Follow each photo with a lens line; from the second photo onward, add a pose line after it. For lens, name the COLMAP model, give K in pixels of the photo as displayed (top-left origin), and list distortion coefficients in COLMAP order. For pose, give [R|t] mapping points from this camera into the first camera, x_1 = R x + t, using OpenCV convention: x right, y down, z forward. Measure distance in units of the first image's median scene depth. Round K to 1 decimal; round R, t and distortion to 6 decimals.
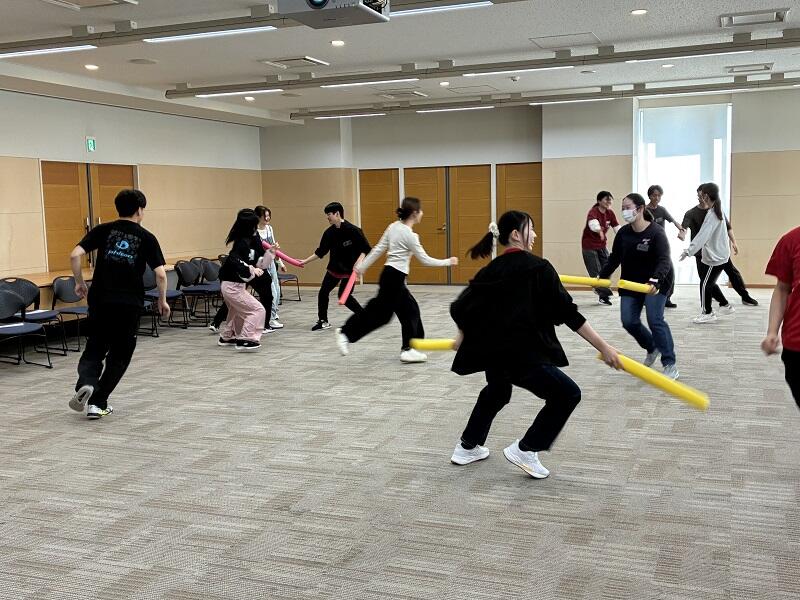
lens RADIAL K [[857.8, 0, 400.0], [0, 857.8, 300.0], [0, 0, 1]] dist [0.012506, 0.008362]
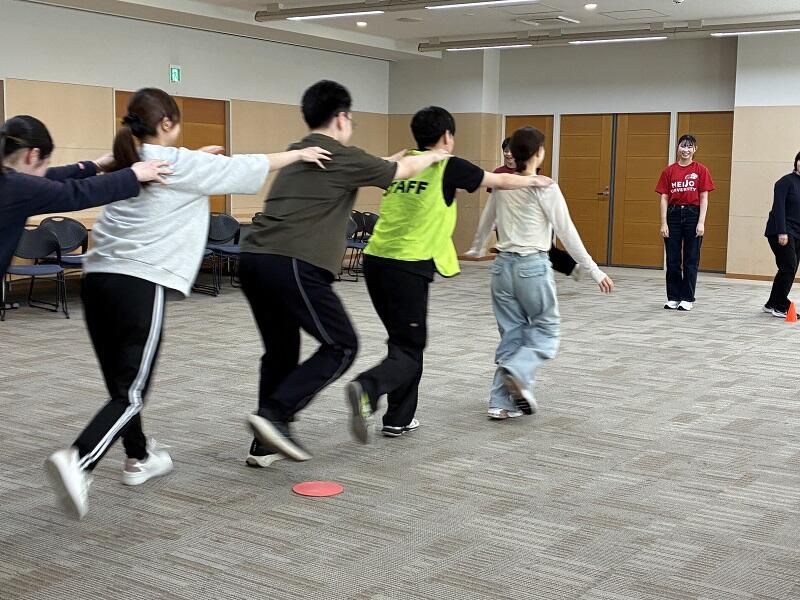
lens RADIAL K [[1109.1, 0, 400.0], [0, 1109.1, 300.0], [0, 0, 1]] dist [0.169642, -0.815202]
pose [[0.972992, 0.065712, -0.221289, 0.145445], [-0.065488, 0.997818, 0.008359, 0.025615], [0.221355, 0.006359, 0.975172, -0.054254]]
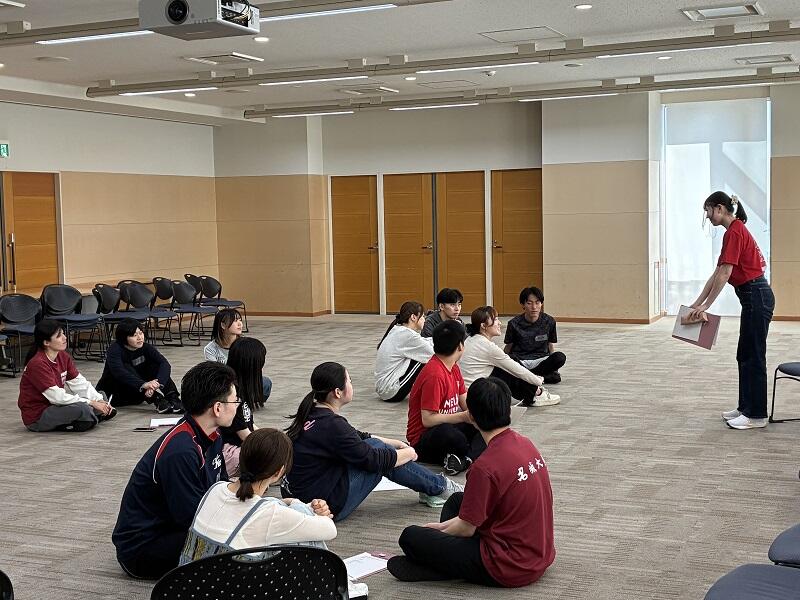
lens RADIAL K [[1126.6, 0, 400.0], [0, 1126.6, 300.0], [0, 0, 1]] dist [0.132324, -0.496383]
pose [[0.998589, 0.005734, -0.052796, 0.116837], [-0.007588, 0.999359, -0.034979, 0.009115], [0.052562, 0.035331, 0.997992, -0.135748]]
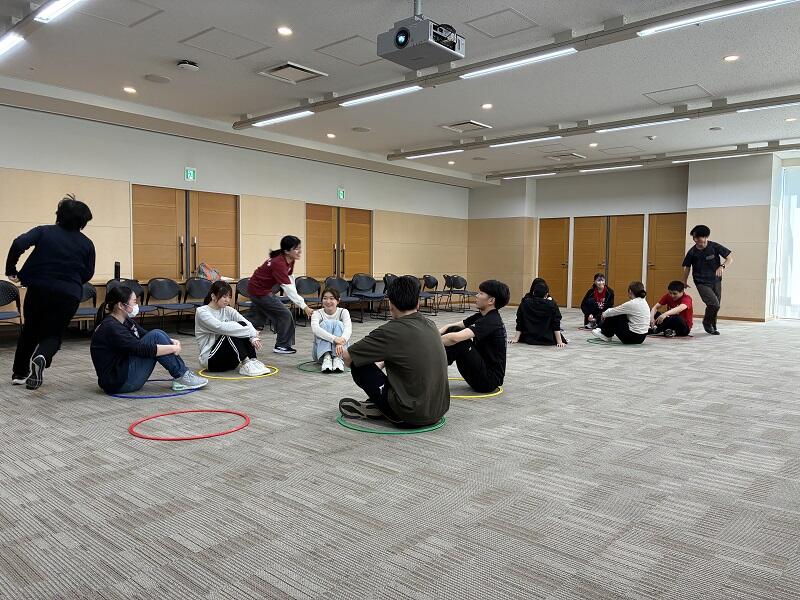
lens RADIAL K [[614.5, 0, 400.0], [0, 614.5, 300.0], [0, 0, 1]] dist [0.009056, 0.002513]
pose [[0.935769, 0.055868, -0.348159, 0.130235], [-0.075815, 0.996154, -0.043921, 0.045289], [0.344366, 0.067495, 0.936406, 0.070439]]
